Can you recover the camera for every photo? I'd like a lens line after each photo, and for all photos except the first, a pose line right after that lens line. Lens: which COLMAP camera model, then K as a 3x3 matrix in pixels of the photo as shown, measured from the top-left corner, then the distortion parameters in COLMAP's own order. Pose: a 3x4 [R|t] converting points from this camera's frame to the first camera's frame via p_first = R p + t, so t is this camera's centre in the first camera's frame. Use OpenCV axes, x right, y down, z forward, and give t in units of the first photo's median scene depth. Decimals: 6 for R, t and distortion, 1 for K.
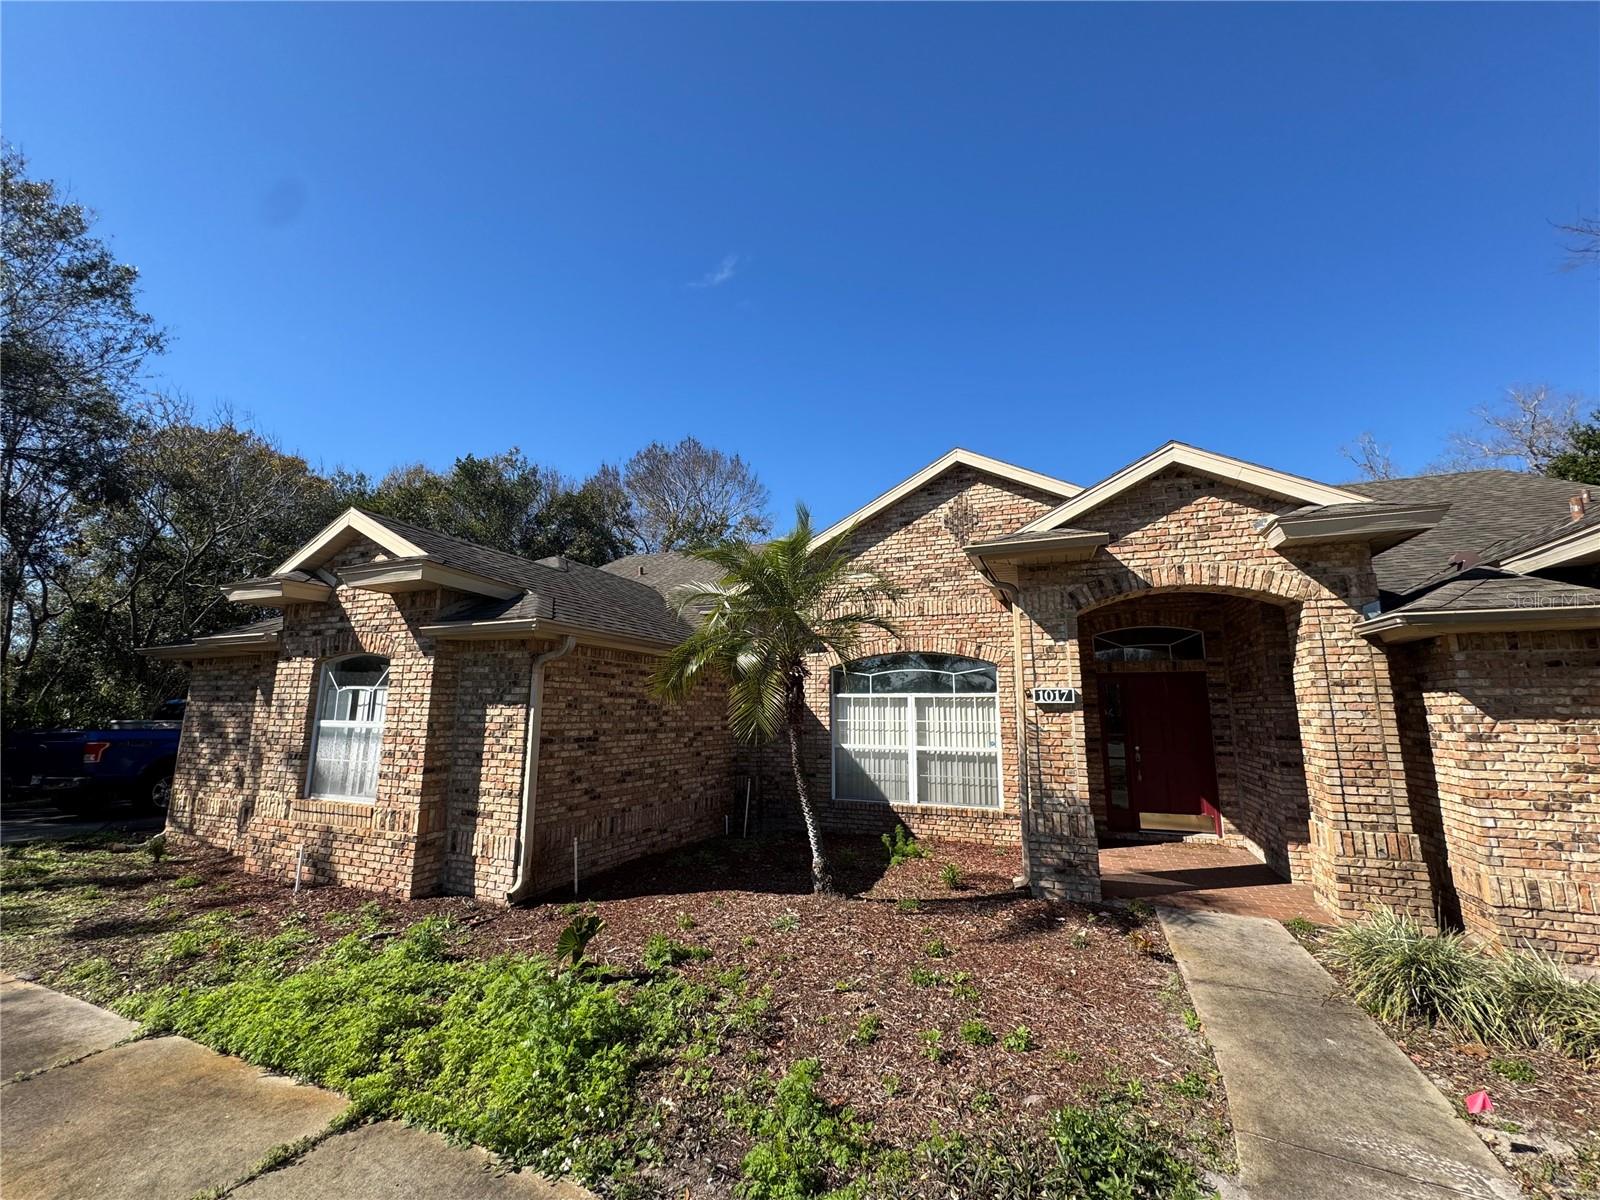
lens RADIAL K [[637.9, 0, 803.9], [0, 637.9, 603.7], [0, 0, 1]] dist [-0.003544, 0.000351]
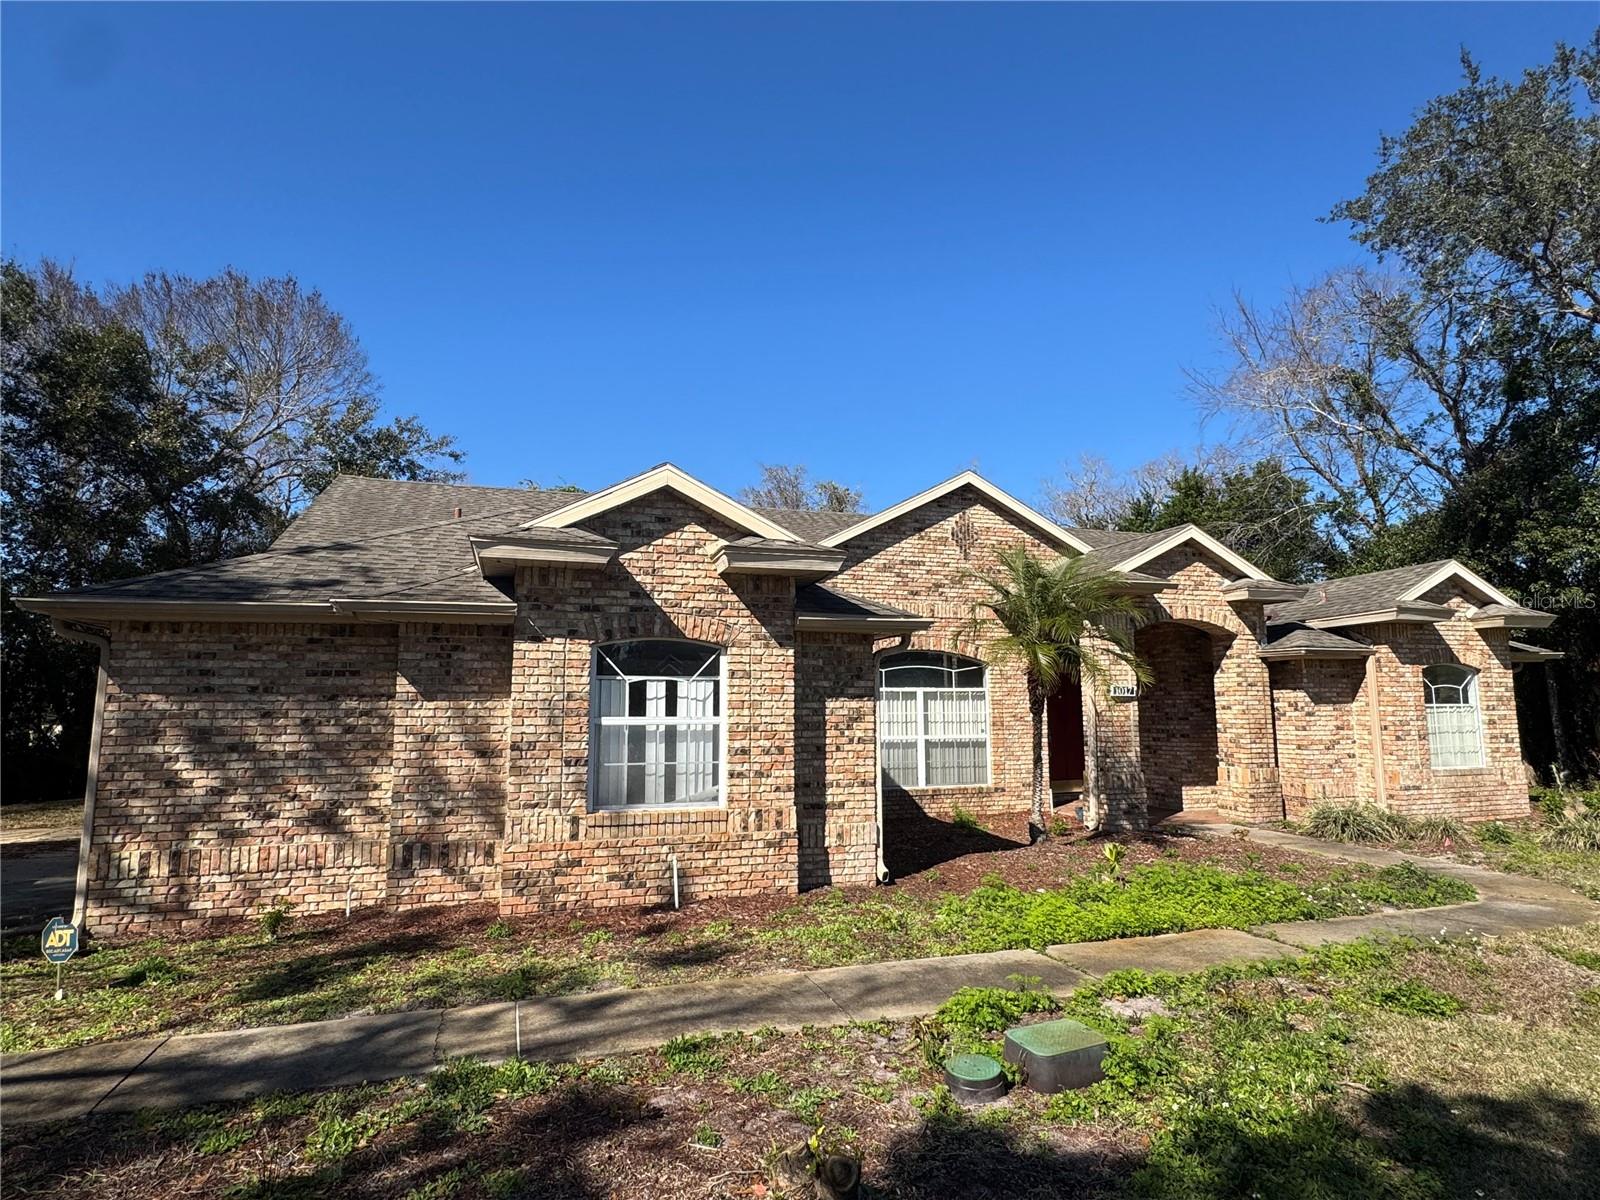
lens RADIAL K [[875.9, 0, 799.1], [0, 875.9, 599.2], [0, 0, 1]] dist [-0.004874, -0.000251]
pose [[0.762537, 0.071395, 0.642993, -1.339597], [-0.098114, 0.995158, 0.005857, 0.002370], [-0.639462, -0.067552, 0.765849, -0.005908]]
